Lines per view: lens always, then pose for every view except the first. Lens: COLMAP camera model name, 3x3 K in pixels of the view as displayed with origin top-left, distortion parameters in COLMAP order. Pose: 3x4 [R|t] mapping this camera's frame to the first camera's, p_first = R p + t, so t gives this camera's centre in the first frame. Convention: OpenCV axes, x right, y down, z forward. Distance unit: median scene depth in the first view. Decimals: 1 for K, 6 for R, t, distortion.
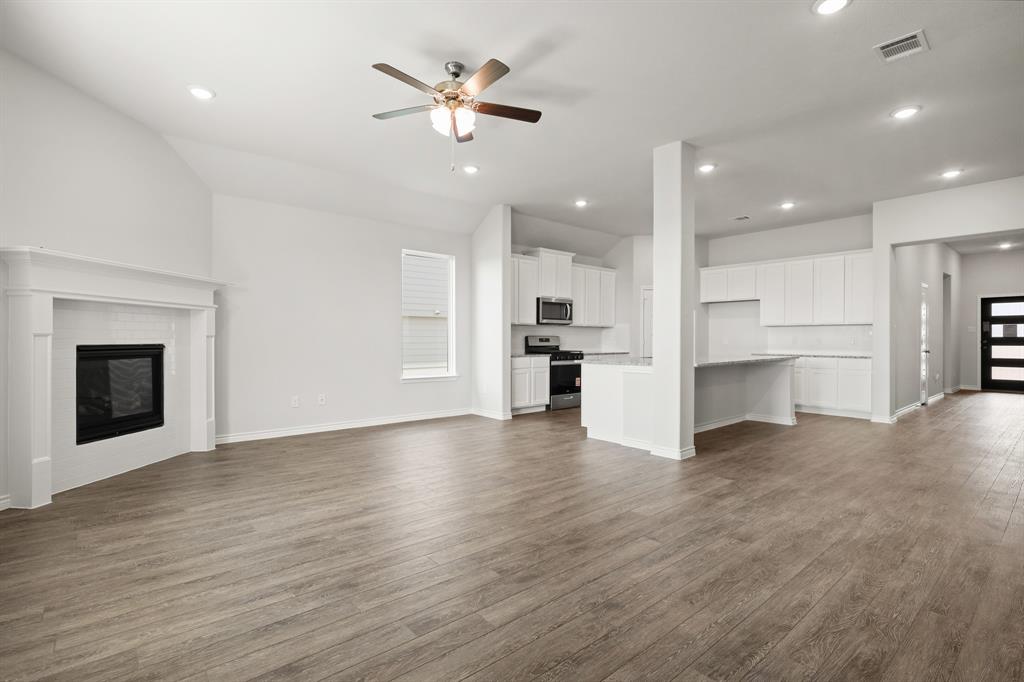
lens RADIAL K [[461.7, 0, 512.0], [0, 461.7, 341.0], [0, 0, 1]] dist [-0.037601, -0.000065]
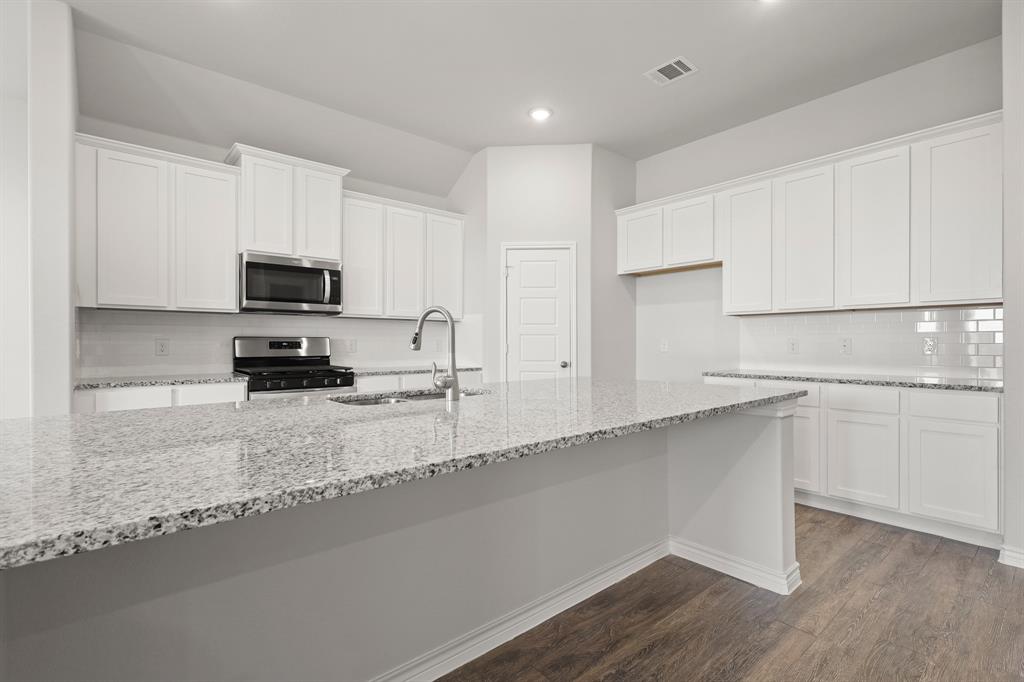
lens RADIAL K [[471.5, 0, 512.0], [0, 471.5, 341.0], [0, 0, 1]] dist [-0.016935, -0.000162]
pose [[0.999888, -0.002465, 0.014747, 0.308372], [0.002527, 0.999988, -0.004200, -0.003574], [-0.014737, 0.004237, 0.999882, 0.496403]]
